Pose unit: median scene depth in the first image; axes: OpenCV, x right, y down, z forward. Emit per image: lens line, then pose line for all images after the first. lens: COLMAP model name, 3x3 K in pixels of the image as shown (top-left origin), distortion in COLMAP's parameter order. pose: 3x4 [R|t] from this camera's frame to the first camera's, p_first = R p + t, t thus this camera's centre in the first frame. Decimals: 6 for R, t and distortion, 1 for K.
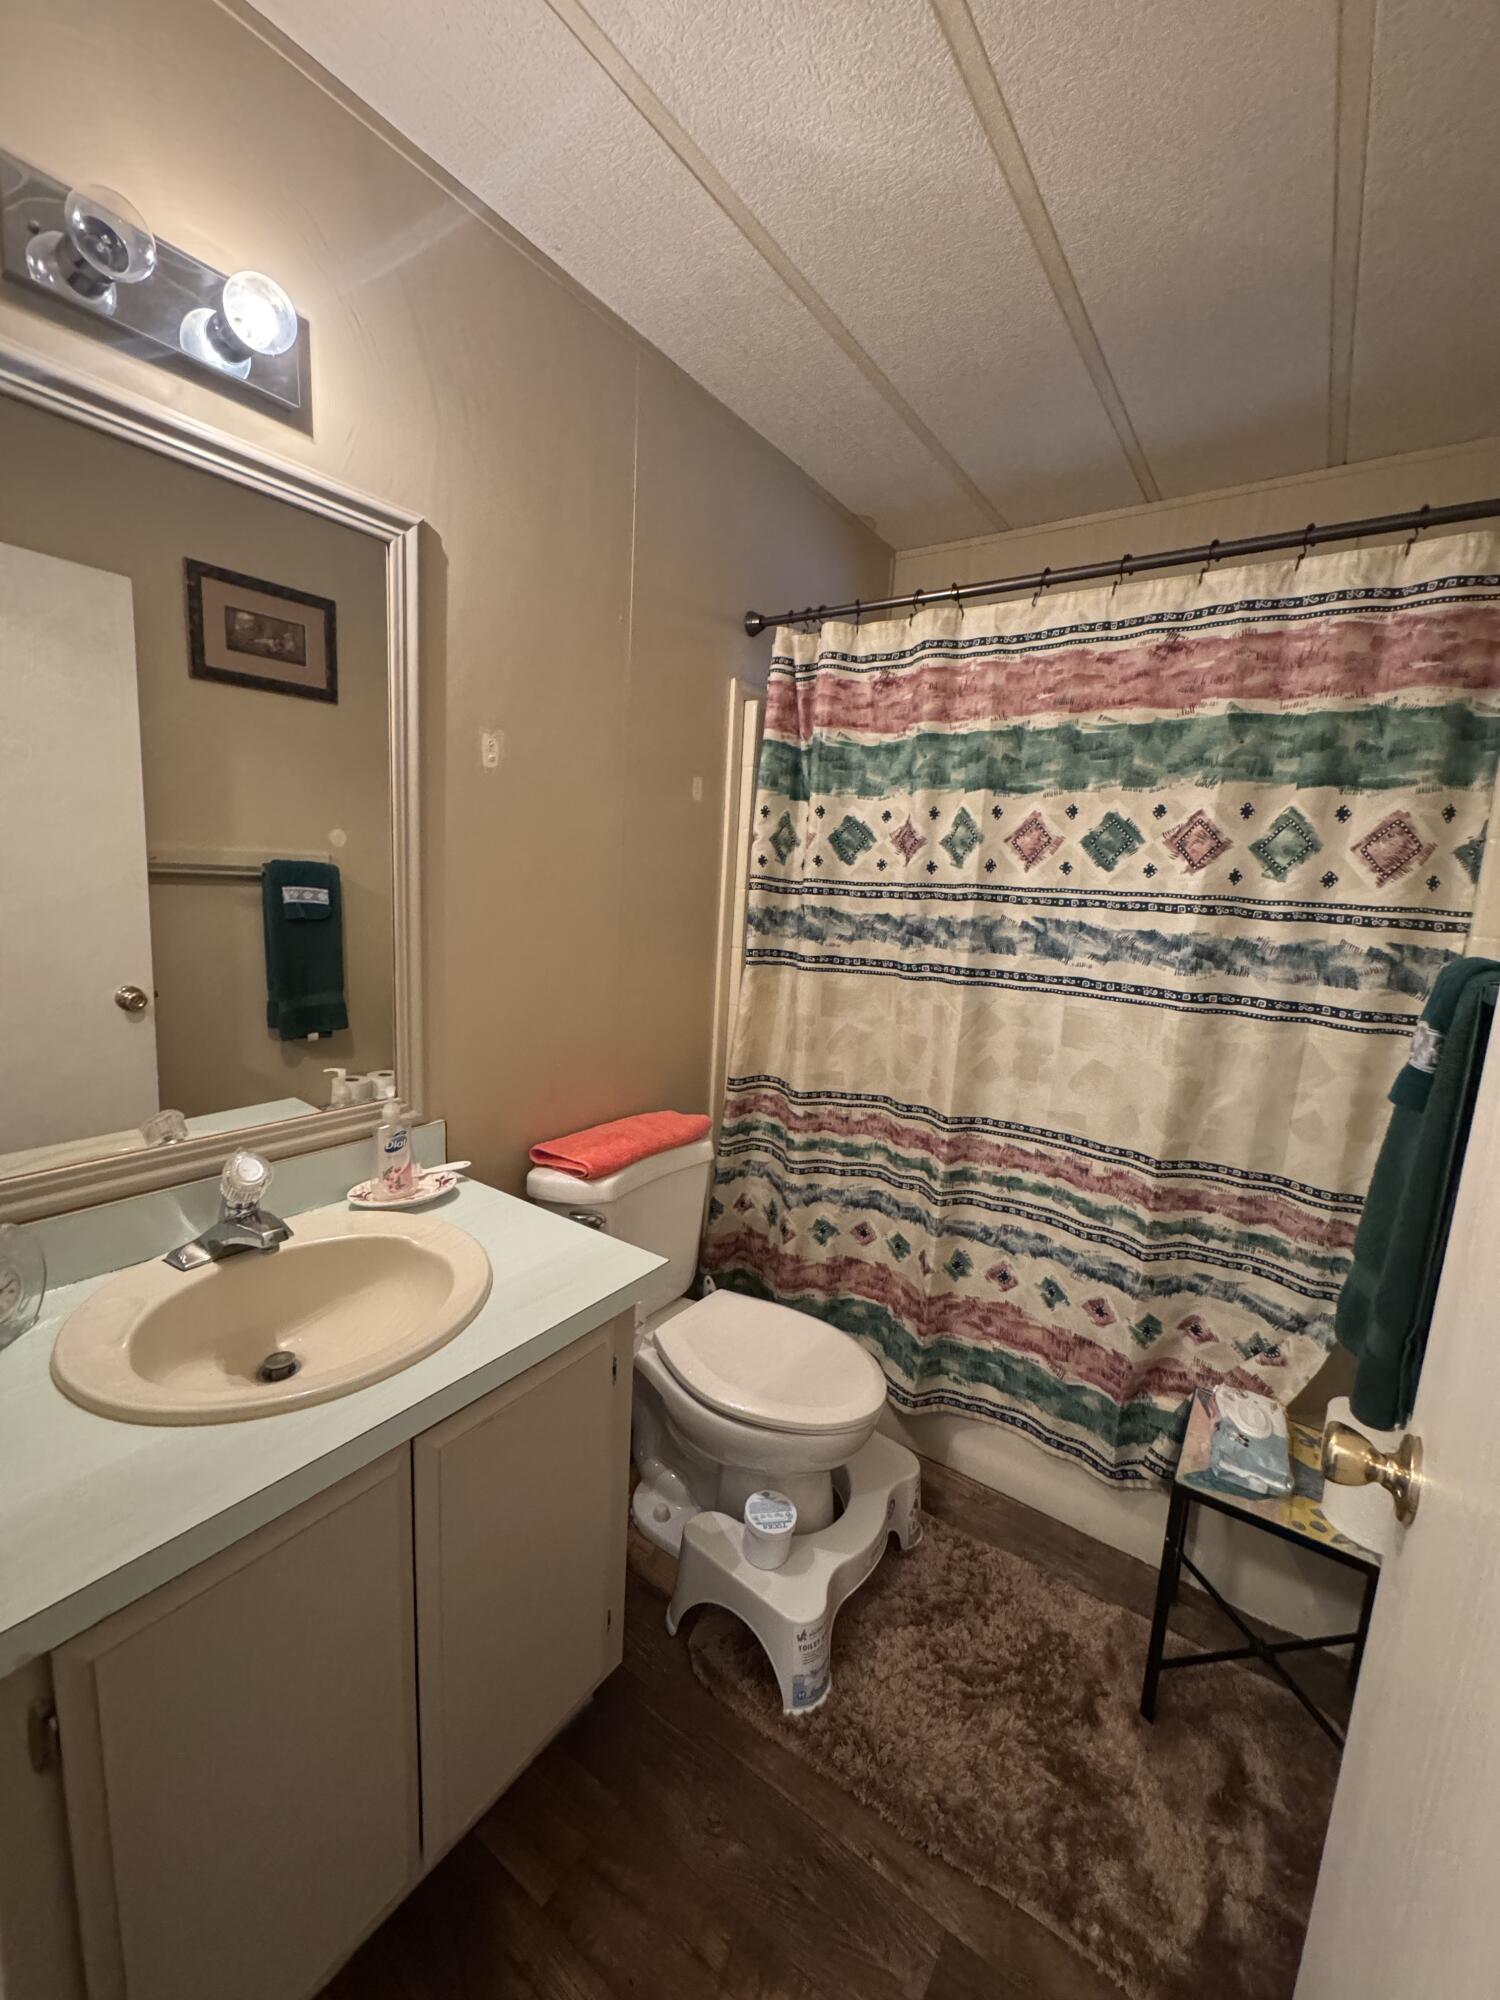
lens RADIAL K [[795.0, 0, 755.9], [0, 795.0, 999.4], [0, 0, 1]] dist [-0.005891, 0.001113]
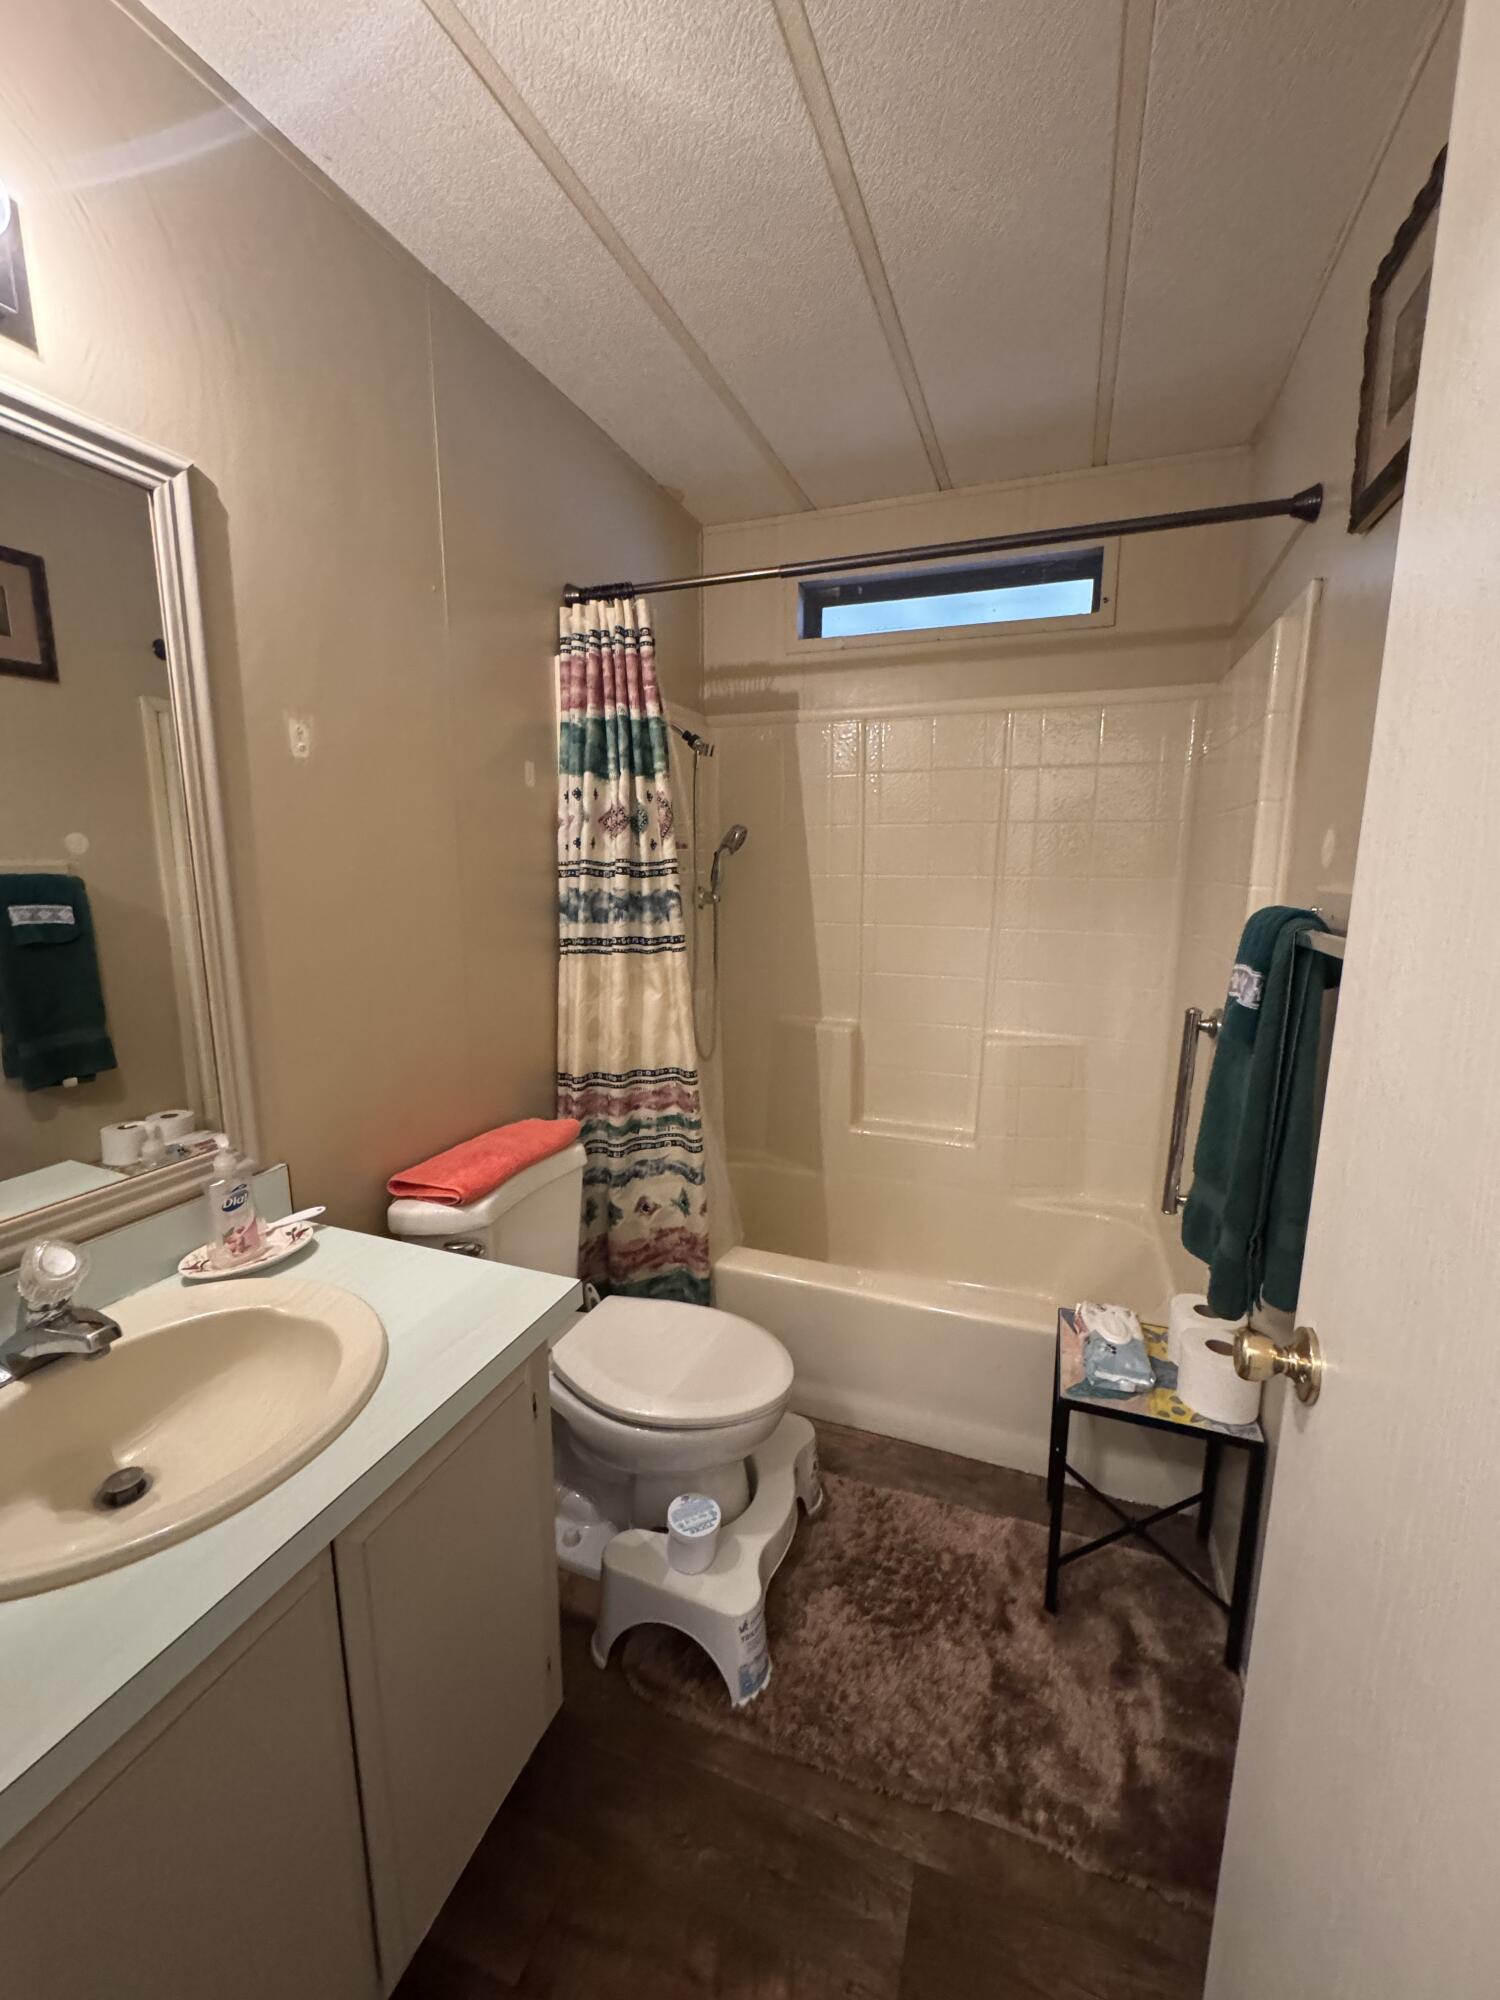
lens RADIAL K [[795.0, 0, 748.2], [0, 795.0, 997.8], [0, 0, 1]] dist [-0.005891, 0.001113]
pose [[0.968675, -0.091293, 0.230941, -0.092842], [0.085447, 0.995720, 0.035214, -0.019850], [-0.233168, -0.014377, 0.972330, 0.036532]]
